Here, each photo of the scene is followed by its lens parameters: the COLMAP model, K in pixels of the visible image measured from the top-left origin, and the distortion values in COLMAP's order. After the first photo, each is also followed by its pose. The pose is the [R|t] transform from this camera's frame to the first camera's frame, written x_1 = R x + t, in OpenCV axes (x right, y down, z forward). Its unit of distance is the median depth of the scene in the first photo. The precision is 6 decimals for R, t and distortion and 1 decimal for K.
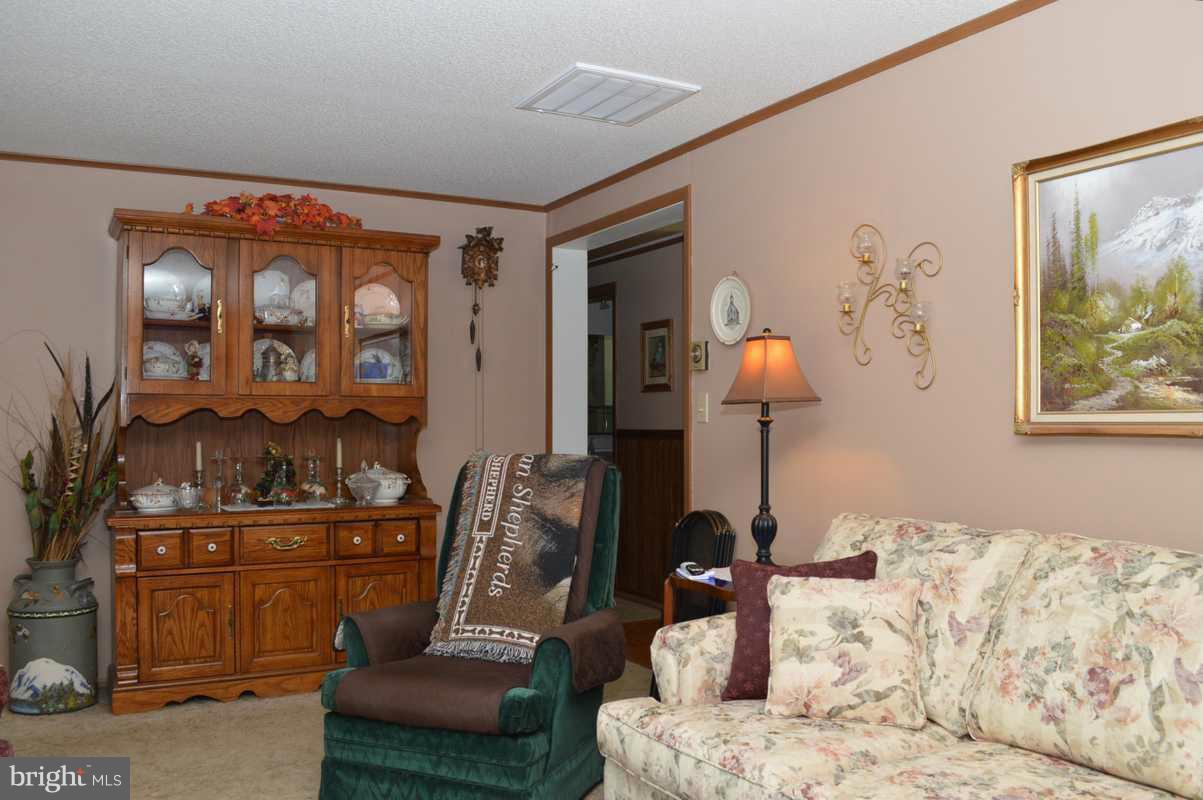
lens RADIAL K [[1002.9, 0, 601.5], [0, 1002.9, 400.0], [0, 0, 1]] dist [-0.090106, 0.000391]
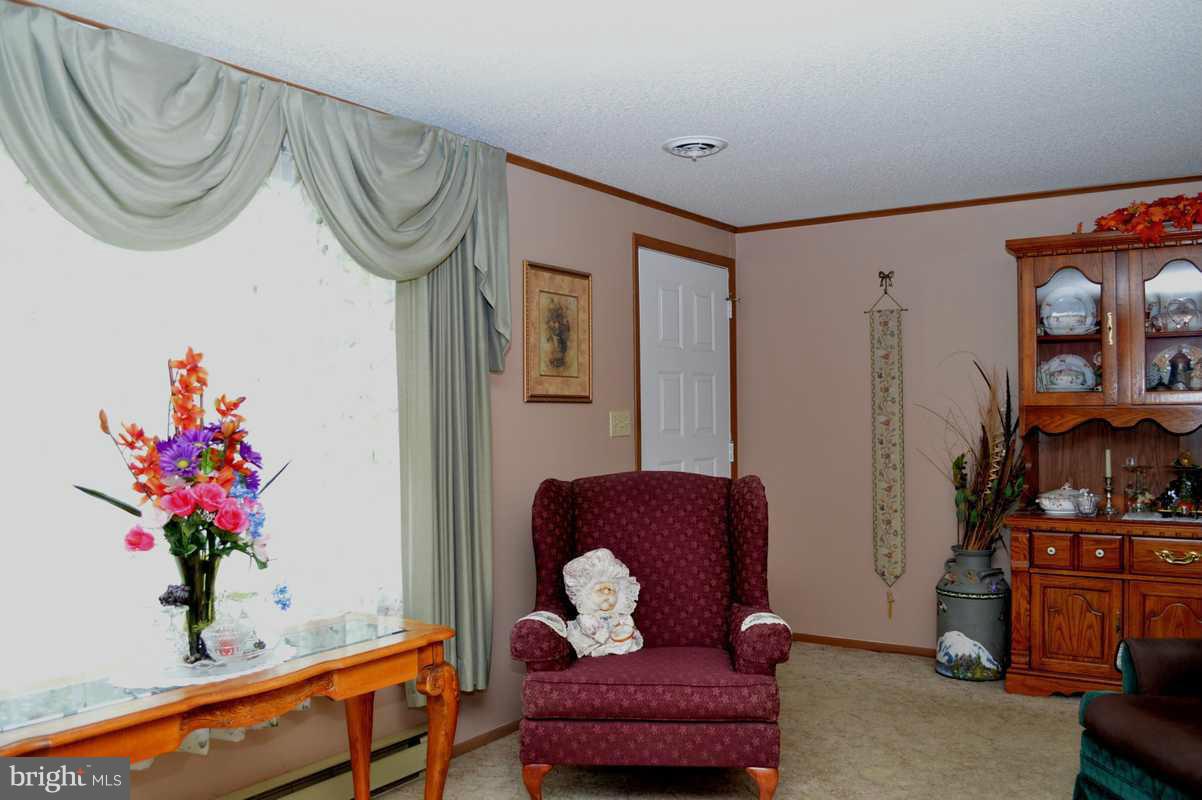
lens RADIAL K [[967.1, 0, 601.0], [0, 967.1, 400.0], [0, 0, 1]] dist [-0.078364, 0.002450]
pose [[0.449753, -0.012028, -0.893072, 0.256886], [0.026575, 0.999647, -0.000080, -0.025420], [0.892757, -0.023698, 0.449914, 0.090417]]
